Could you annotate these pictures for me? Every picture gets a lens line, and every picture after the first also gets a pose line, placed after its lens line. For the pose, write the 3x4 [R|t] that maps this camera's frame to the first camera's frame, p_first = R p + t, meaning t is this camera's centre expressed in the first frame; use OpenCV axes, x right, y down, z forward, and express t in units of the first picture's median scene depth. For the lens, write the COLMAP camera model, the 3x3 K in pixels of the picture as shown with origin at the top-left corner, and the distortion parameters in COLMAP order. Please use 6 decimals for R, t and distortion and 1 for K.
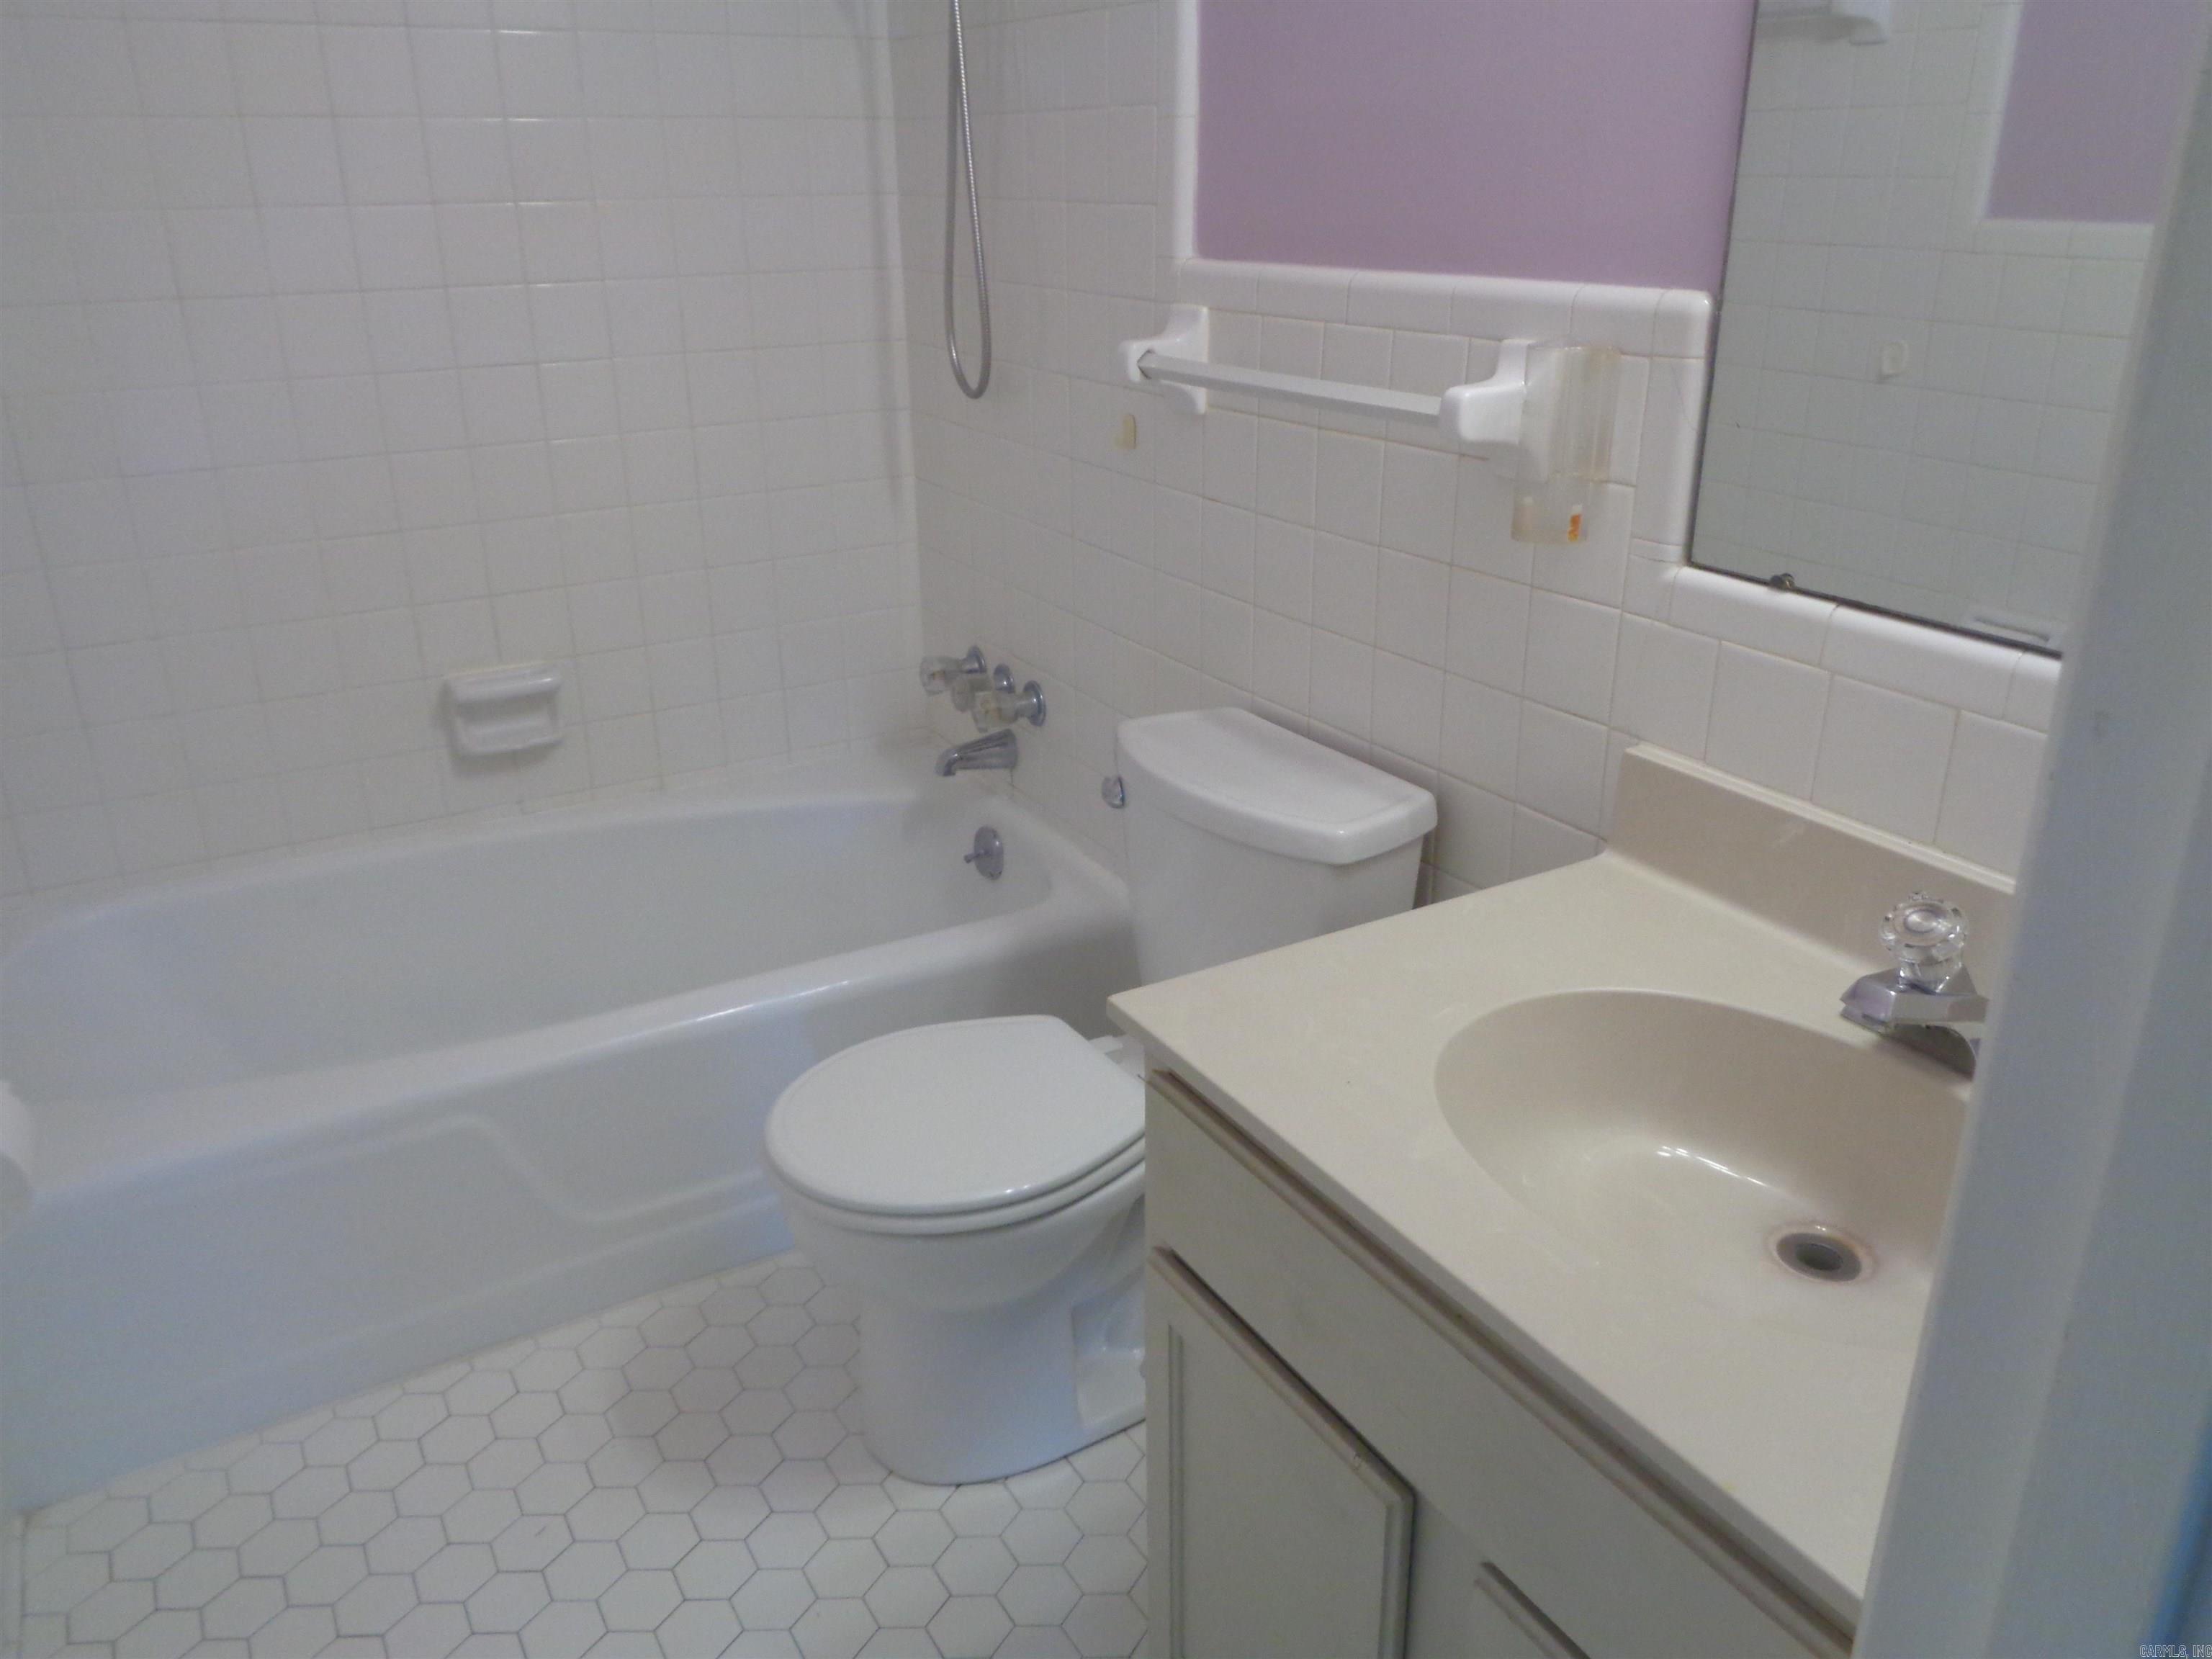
lens RADIAL K [[1667.0, 0, 1103.5], [0, 1667.0, 805.4], [0, 0, 1]] dist [0.004633, 0.002604]
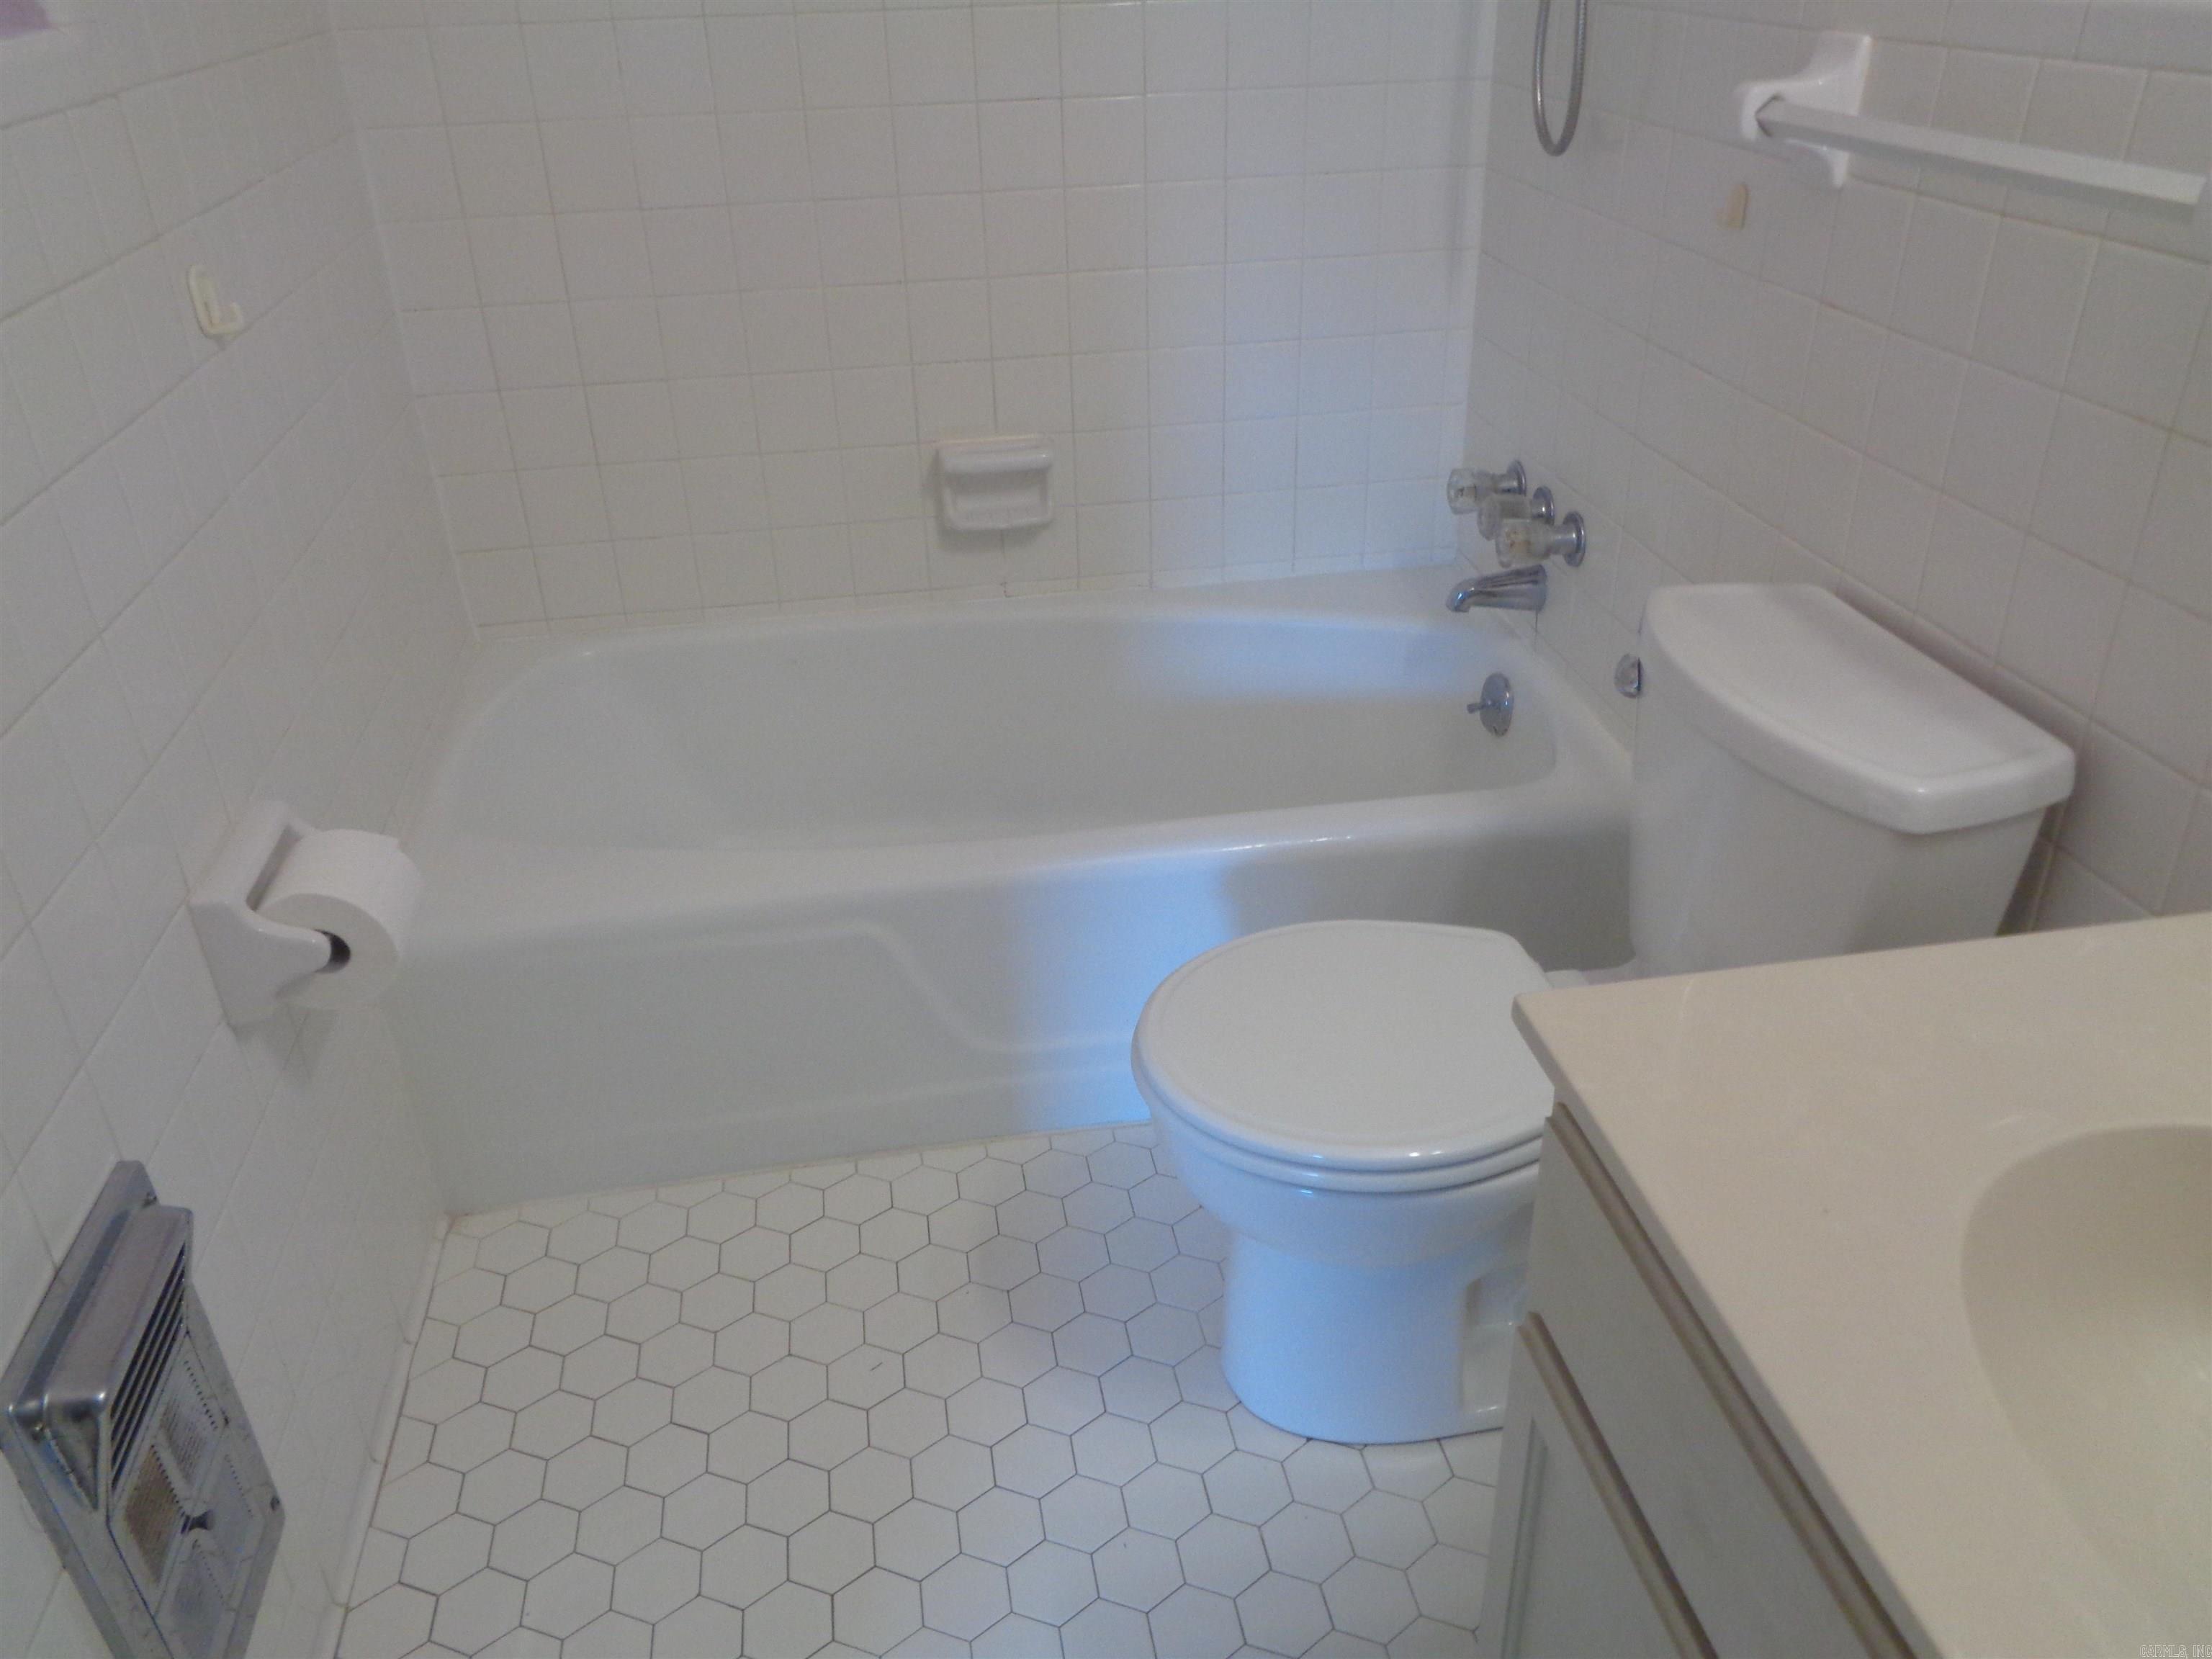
lens RADIAL K [[1667.0, 0, 1103.5], [0, 1667.0, 805.4], [0, 0, 1]] dist [0.004633, 0.002604]
pose [[0.932825, 0.160561, -0.322579, 0.030854], [-0.115783, 0.981322, 0.153626, -0.032478], [0.341220, -0.105957, 0.933993, 0.130432]]
